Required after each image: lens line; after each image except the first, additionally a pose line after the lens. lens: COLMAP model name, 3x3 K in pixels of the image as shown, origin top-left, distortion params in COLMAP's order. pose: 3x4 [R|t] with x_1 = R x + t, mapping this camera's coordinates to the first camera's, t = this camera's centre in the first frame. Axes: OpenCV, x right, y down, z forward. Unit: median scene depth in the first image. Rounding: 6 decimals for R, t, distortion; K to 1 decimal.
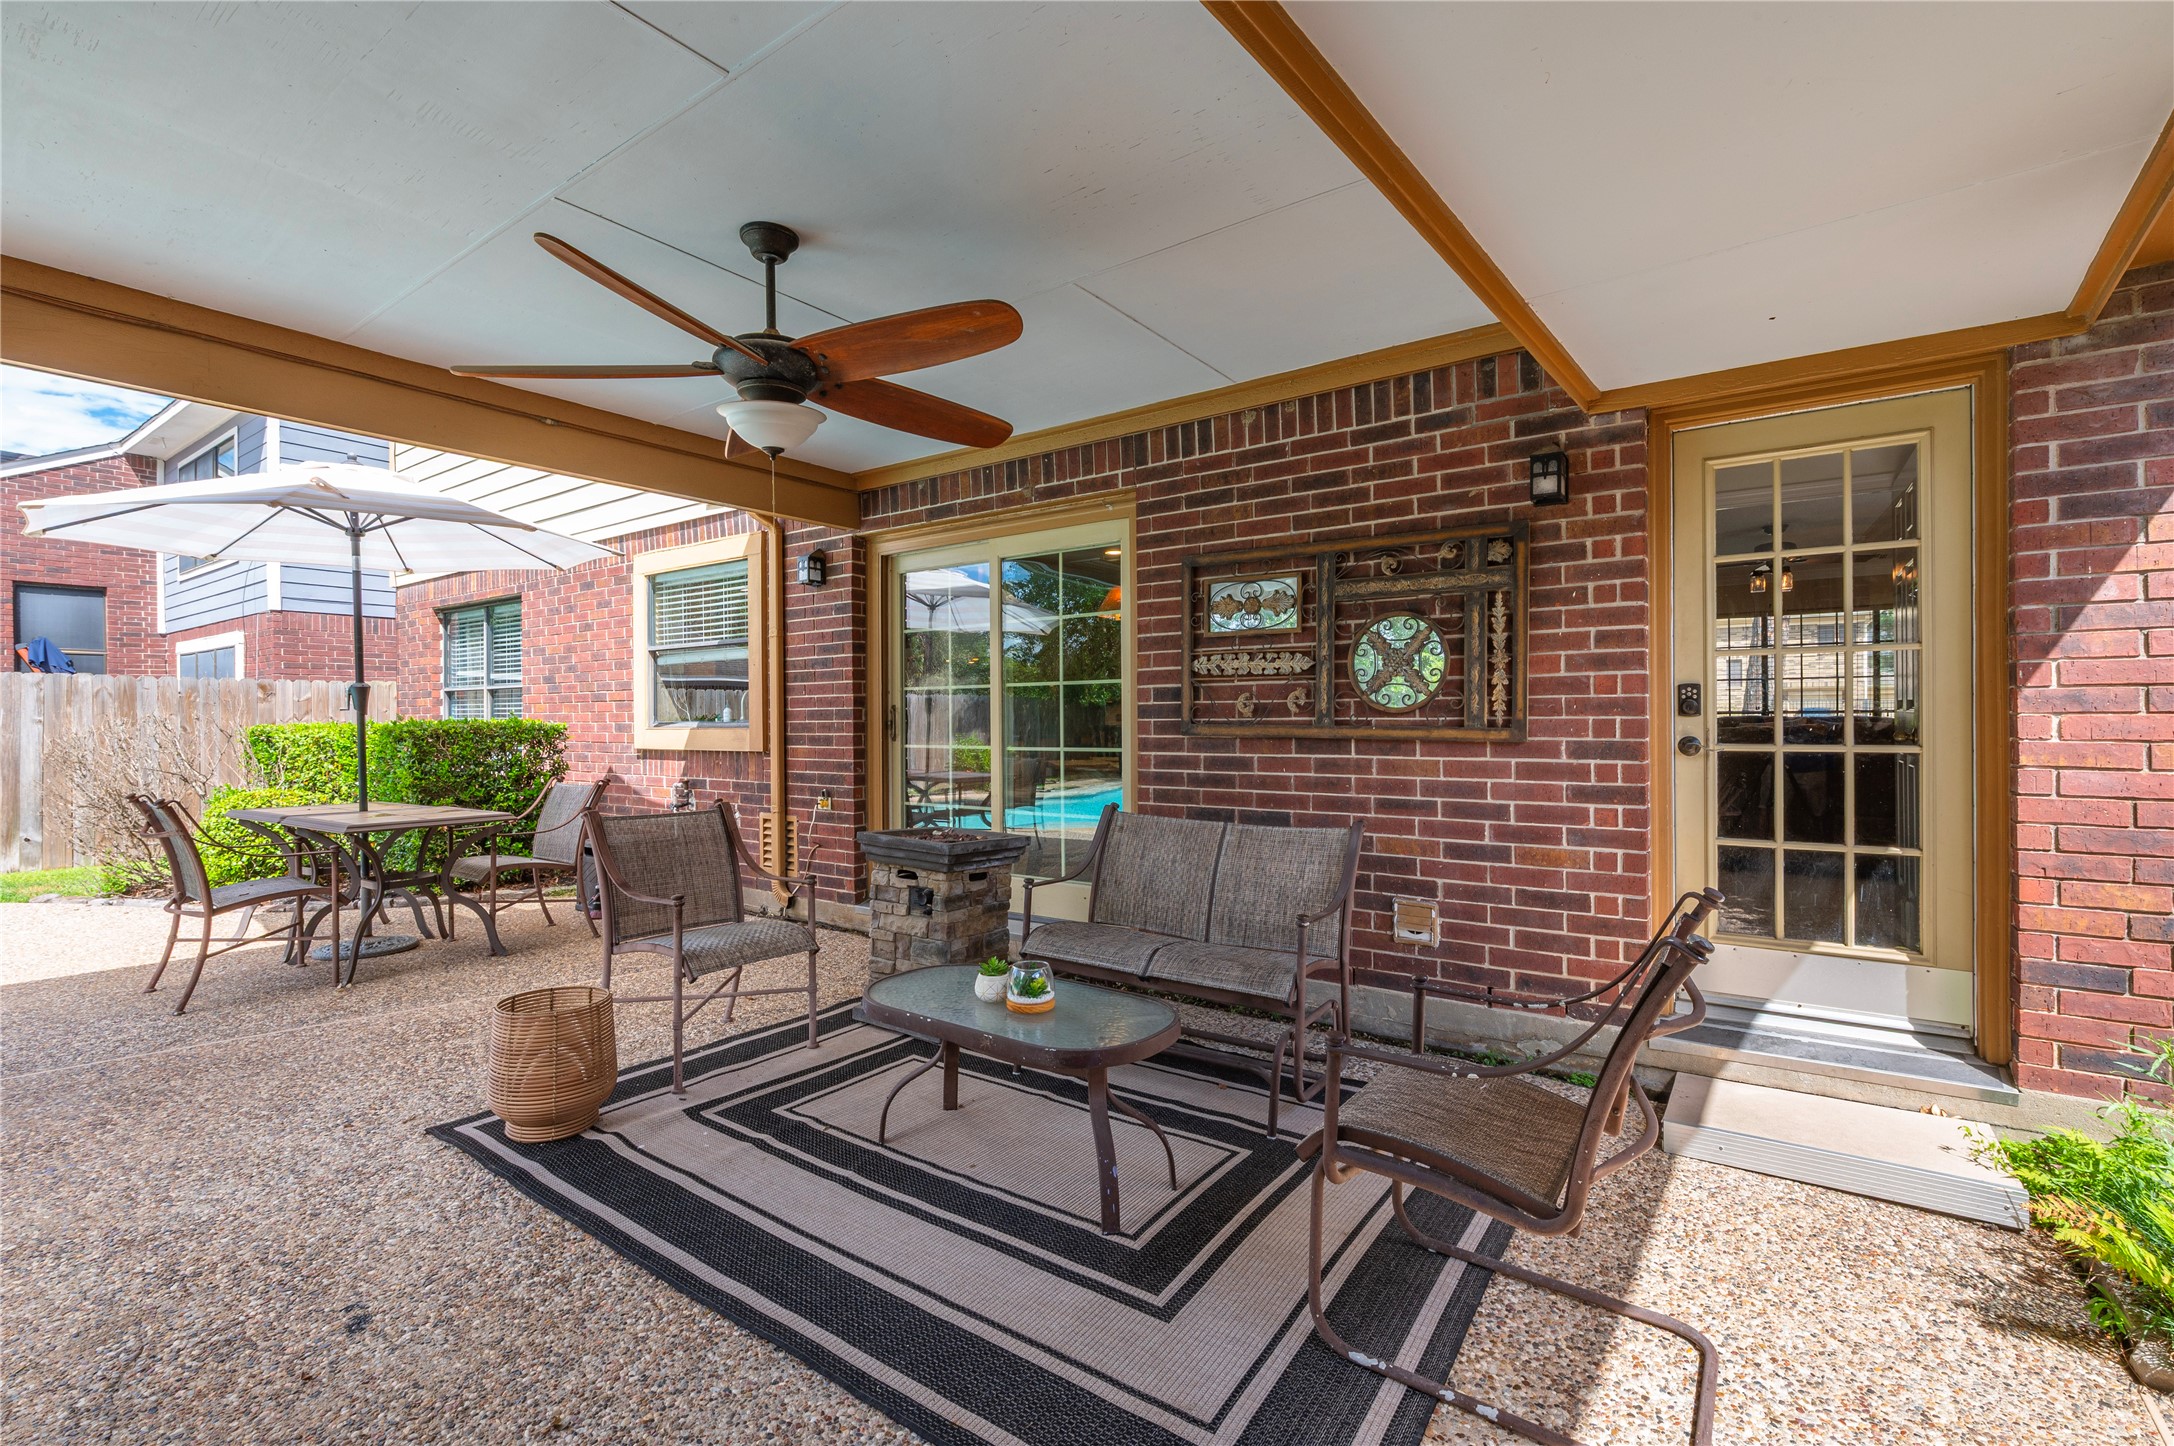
lens RADIAL K [[966.8, 0, 1065.2], [0, 966.8, 717.0], [0, 0, 1]] dist [-0.008913, 0.001114]
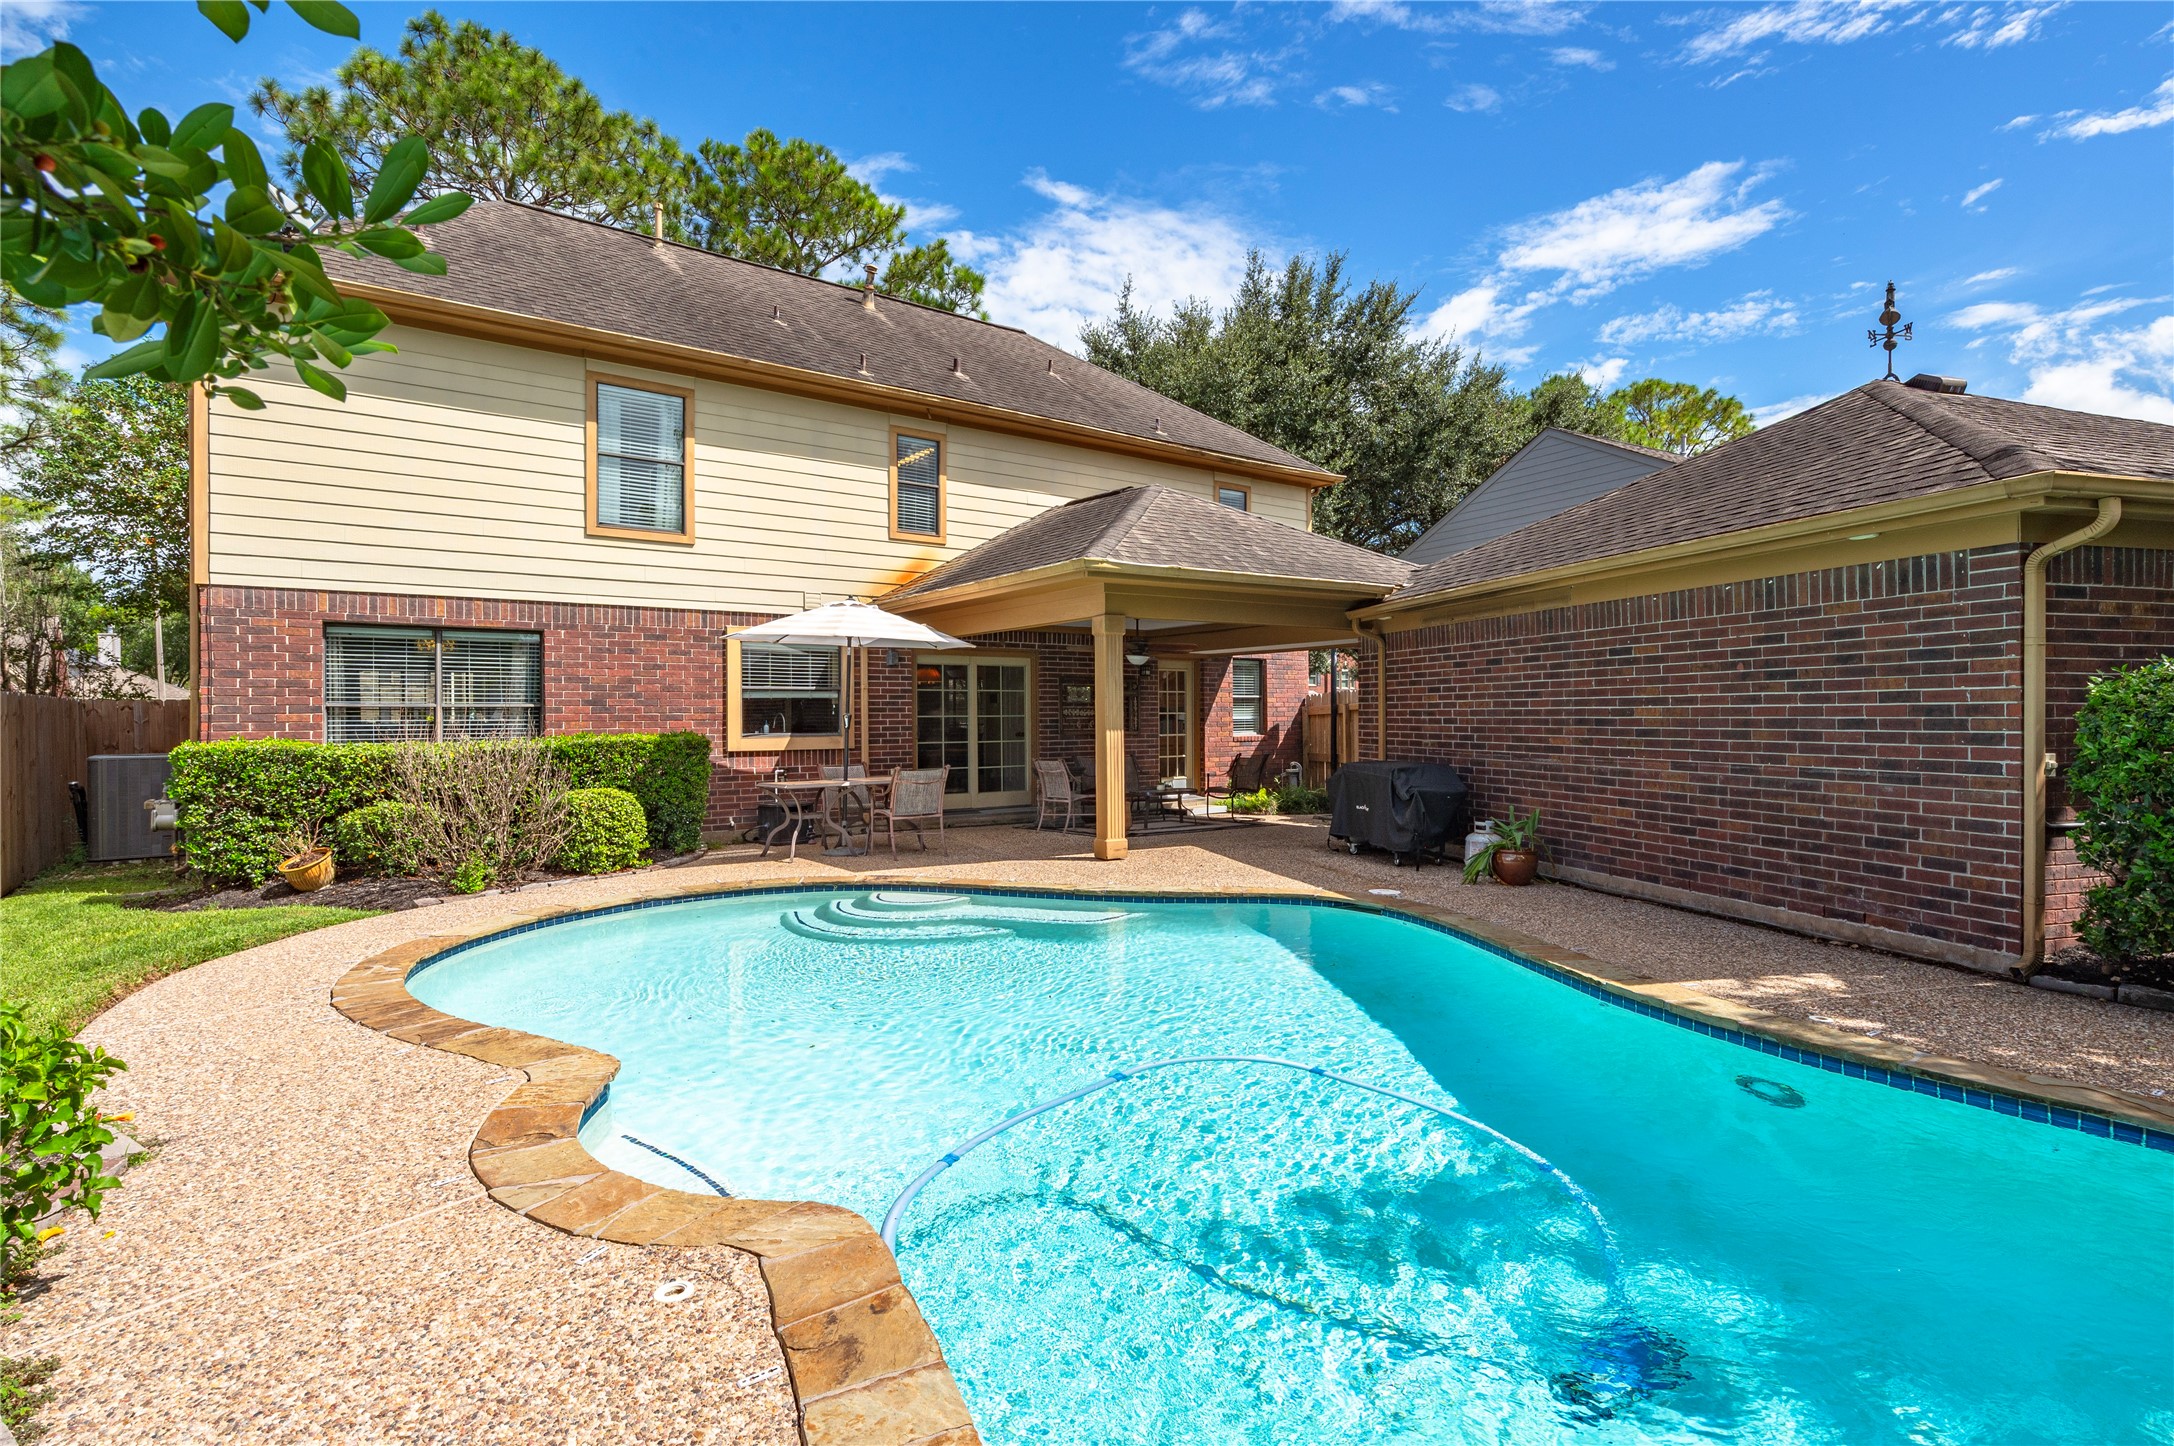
lens RADIAL K [[1045.3, 0, 1084.9], [0, 1045.3, 715.0], [0, 0, 1]] dist [-0.012968, 0.000015]
pose [[0.306780, 0.008544, 0.951742, -3.396952], [0.003802, 0.999941, -0.010202, -0.010674], [-0.951773, 0.006748, 0.306729, -0.119970]]
